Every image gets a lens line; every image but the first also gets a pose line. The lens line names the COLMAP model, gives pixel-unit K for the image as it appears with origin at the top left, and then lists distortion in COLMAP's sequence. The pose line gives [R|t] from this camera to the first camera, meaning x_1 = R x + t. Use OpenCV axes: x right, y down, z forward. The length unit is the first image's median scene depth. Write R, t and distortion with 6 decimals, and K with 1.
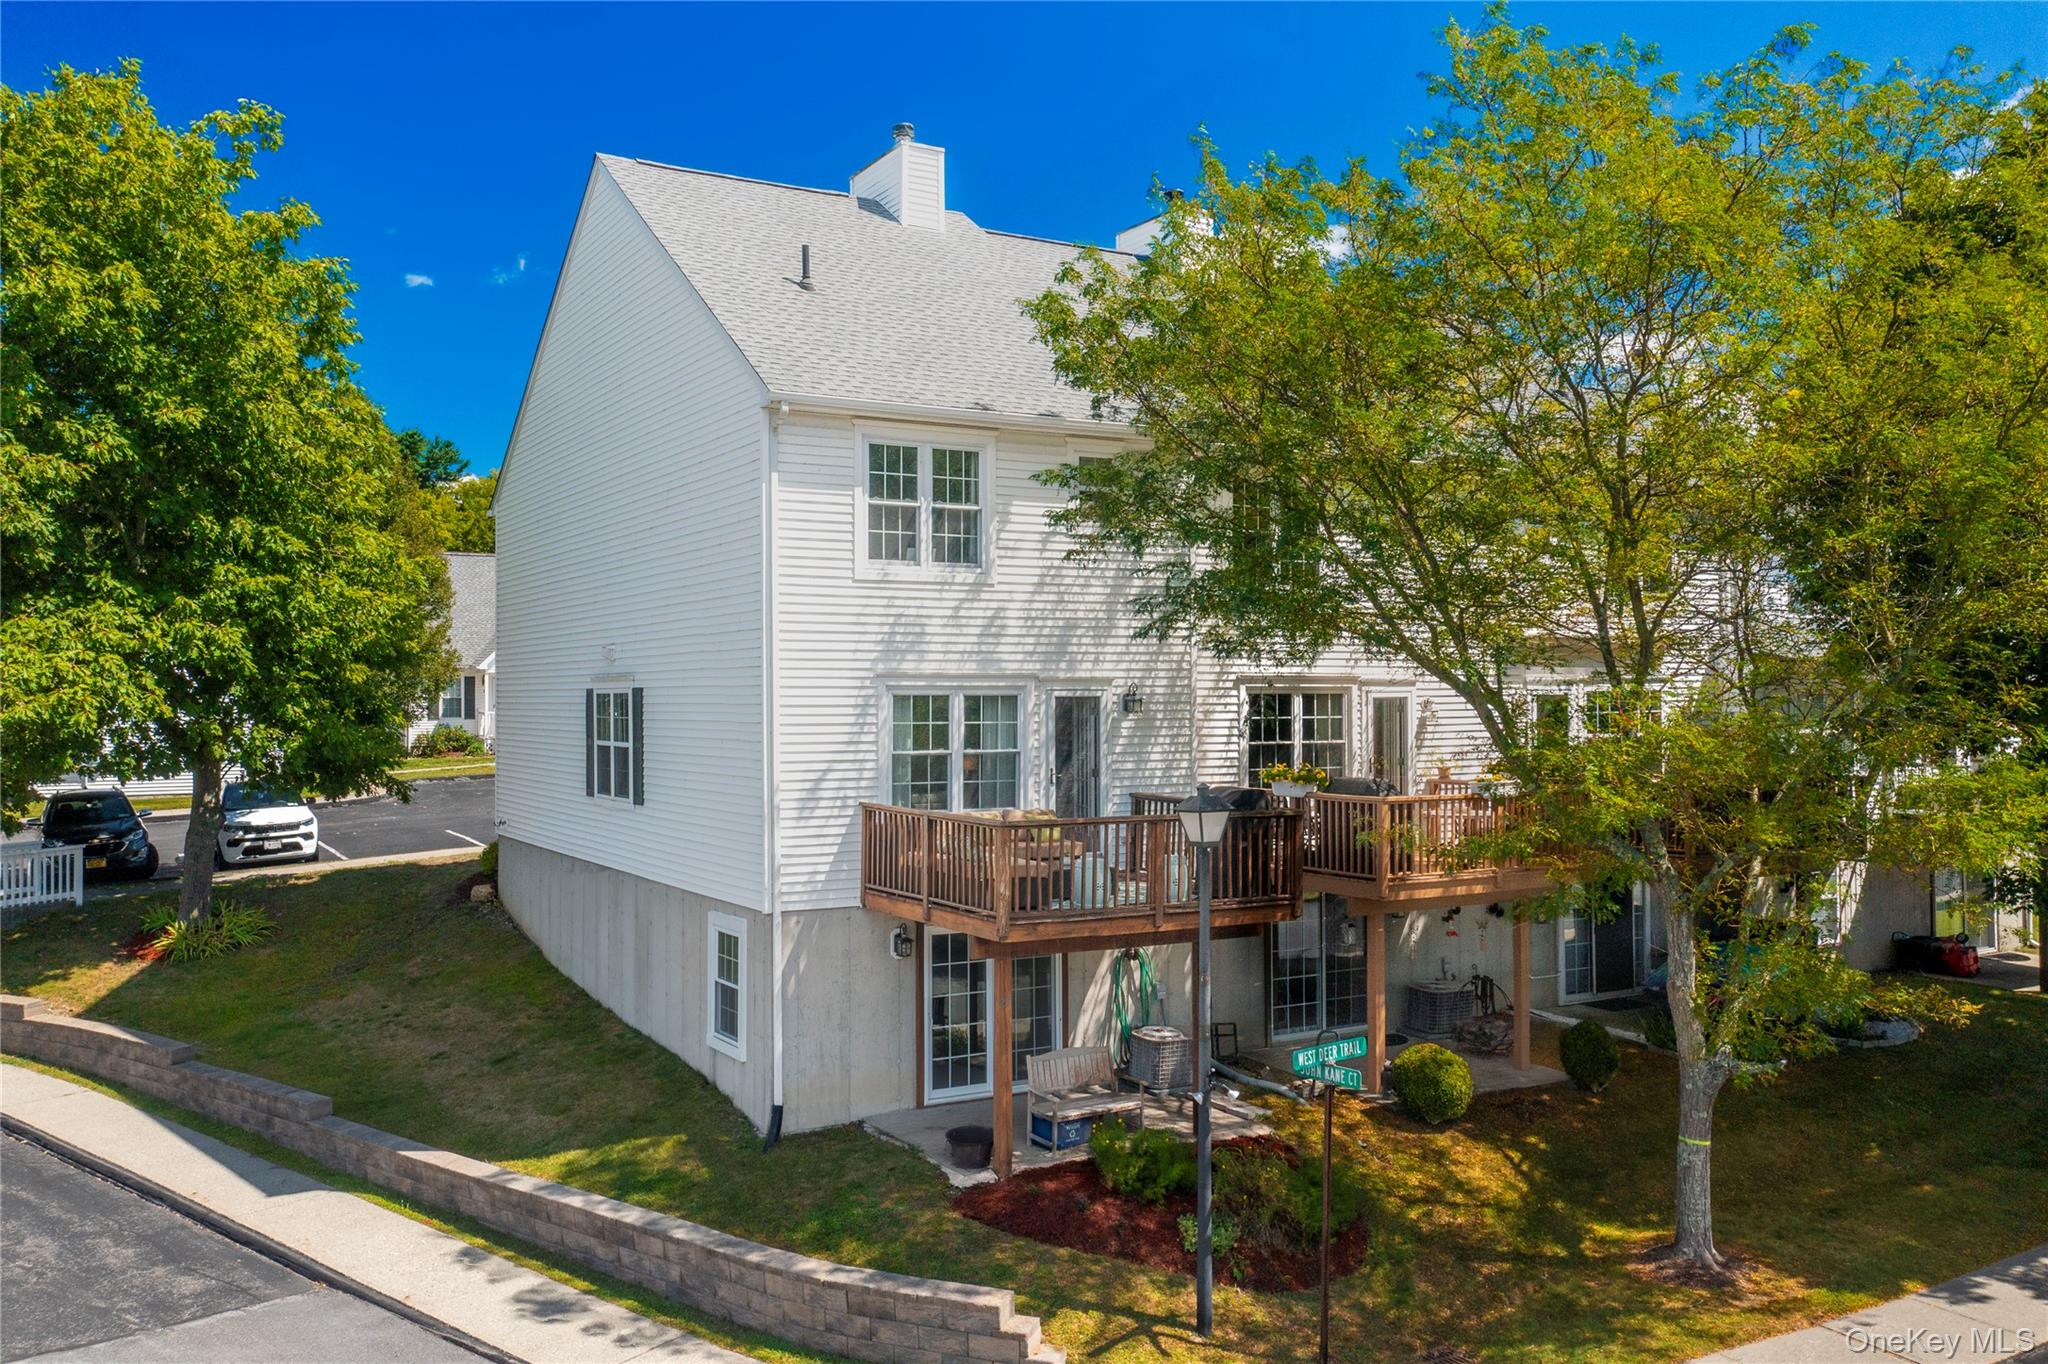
lens RADIAL K [[1653.9, 0, 1024.0], [0, 1653.9, 682.0], [0, 0, 1]] dist [-0.007551, 0.000758]
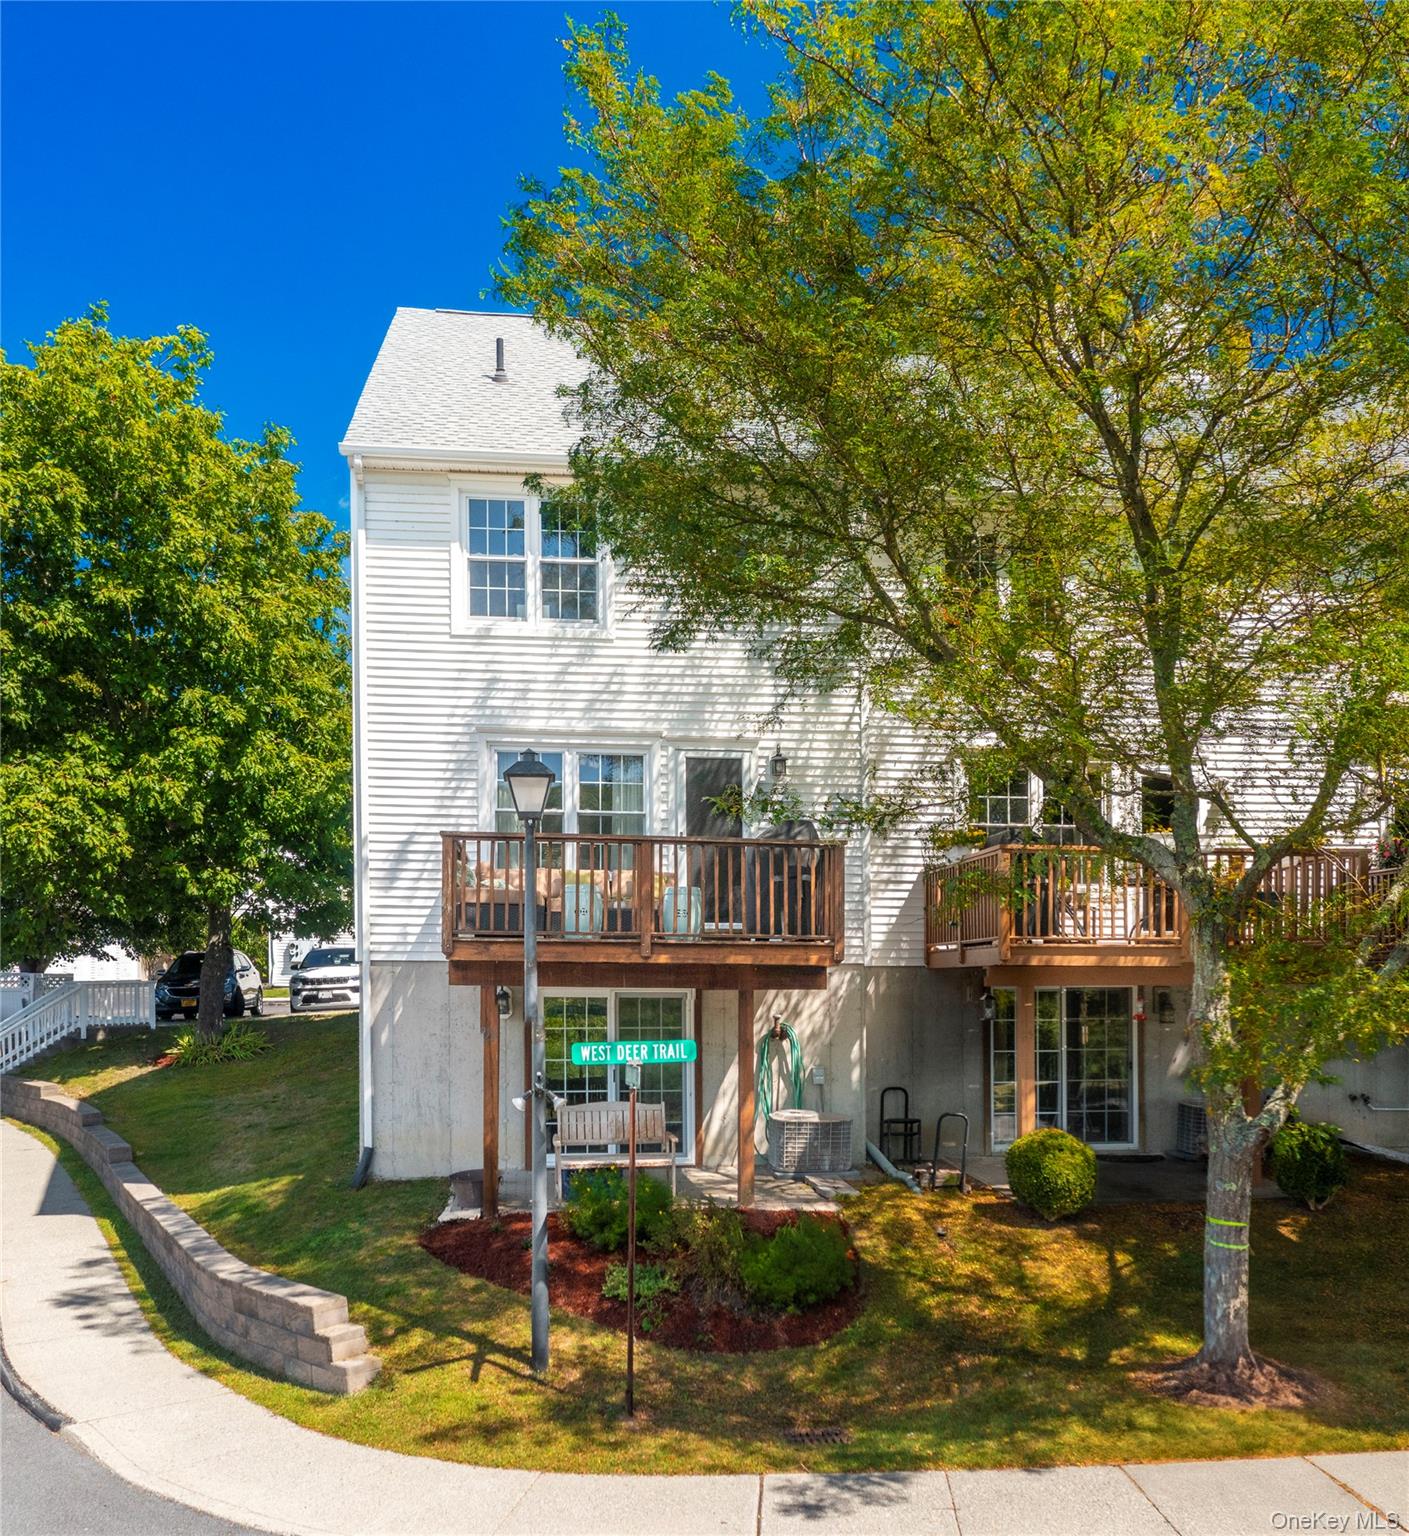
lens RADIAL K [[1477.2, 0, 704.7], [0, 1477.2, 986.7], [0, 0, 1]] dist [-0.002043, 0.014288]
pose [[0.917472, 0.004392, -0.397776, 0.384219], [0.002398, 0.999860, 0.016571, 0.132580], [0.397793, -0.016158, 0.917333, 0.232174]]
